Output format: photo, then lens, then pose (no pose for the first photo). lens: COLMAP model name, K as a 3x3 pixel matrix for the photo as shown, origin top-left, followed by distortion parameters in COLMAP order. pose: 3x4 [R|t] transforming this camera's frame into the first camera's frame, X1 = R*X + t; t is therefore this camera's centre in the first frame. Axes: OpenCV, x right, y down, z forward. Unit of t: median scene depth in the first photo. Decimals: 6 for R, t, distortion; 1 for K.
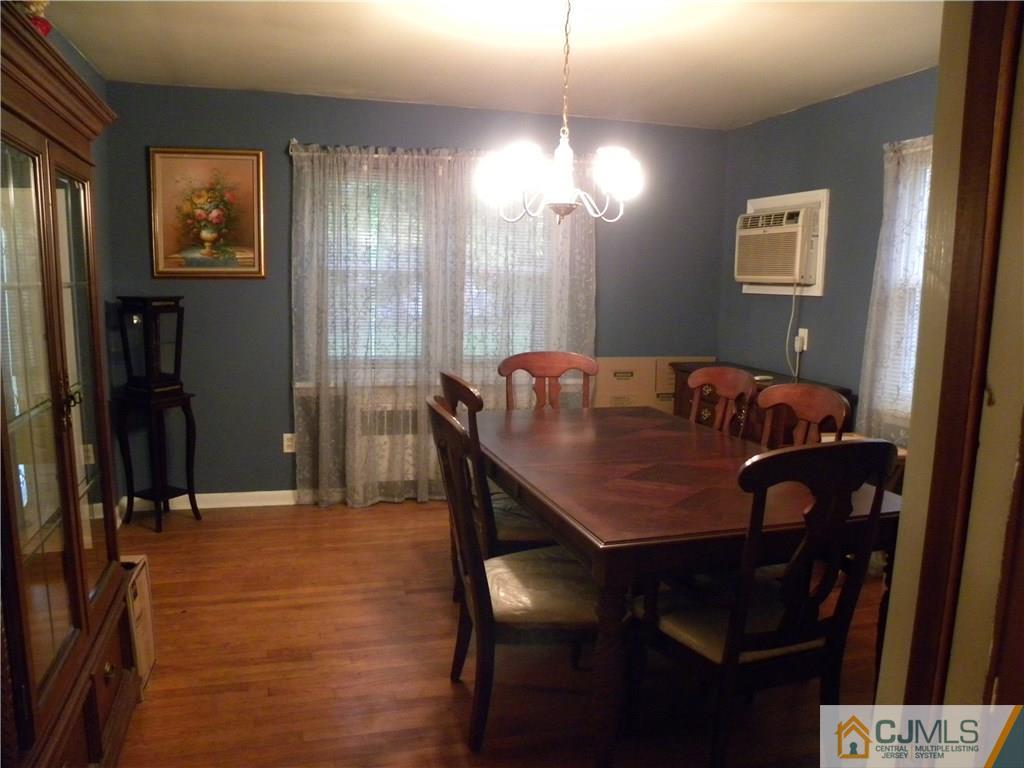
lens RADIAL K [[779.7, 0, 514.4], [0, 779.7, 384.9], [0, 0, 1]] dist [-0.100461, 0.023125]
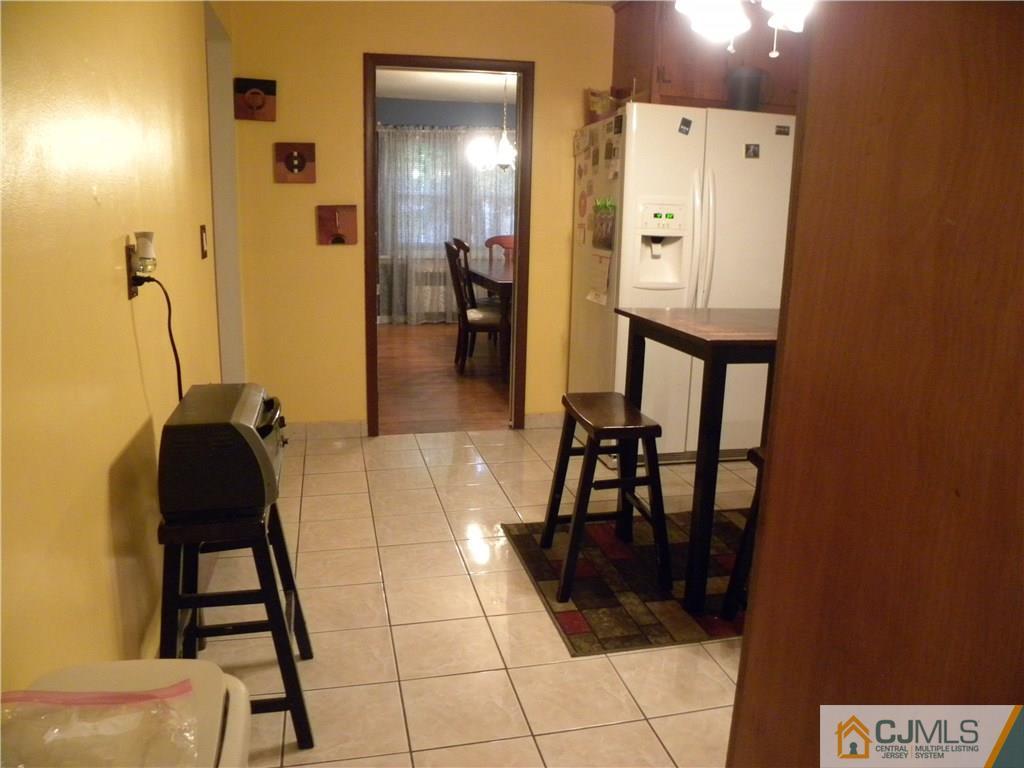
lens RADIAL K [[779.7, 0, 513.0], [0, 779.7, 385.9], [0, 0, 1]] dist [-0.100461, 0.023125]
pose [[0.998358, 0.013232, -0.055742, 0.143566], [-0.008290, 0.996089, 0.087969, 0.143914], [0.056688, -0.087362, 0.994562, -0.866214]]
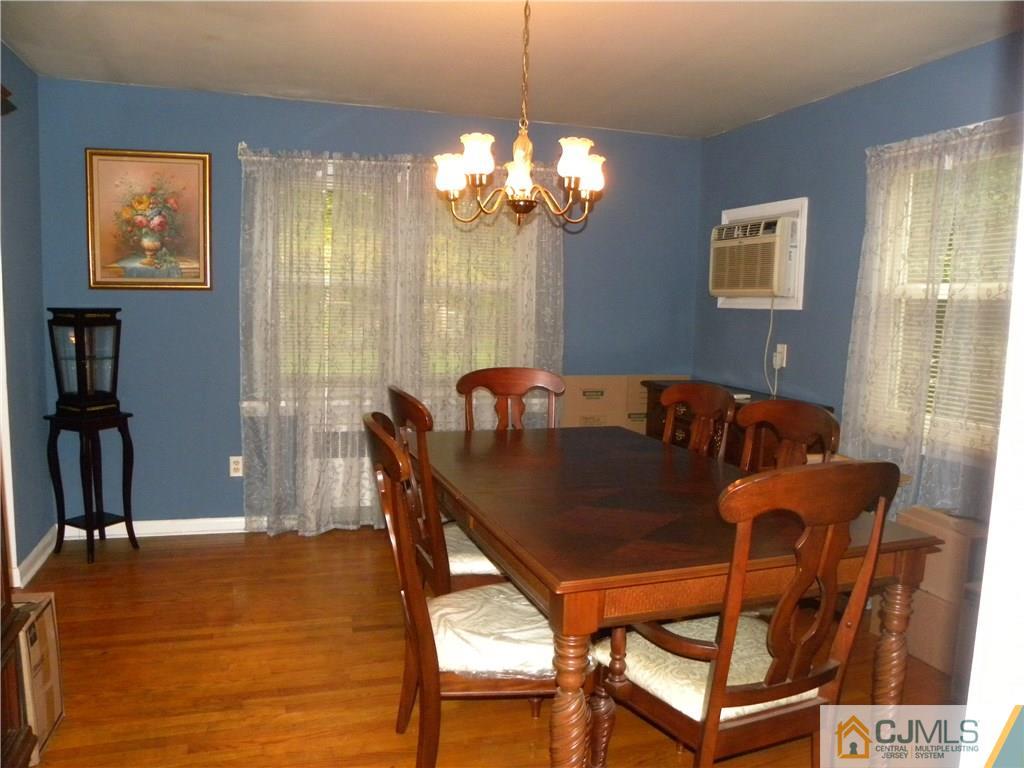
lens RADIAL K [[779.7, 0, 511.0], [0, 779.7, 386.5], [0, 0, 1]] dist [-0.100461, 0.023125]
pose [[0.999618, -0.000147, 0.027643, 0.015312], [0.000922, 0.999607, -0.028030, 0.005265], [-0.027628, 0.028045, 0.999225, 0.061073]]
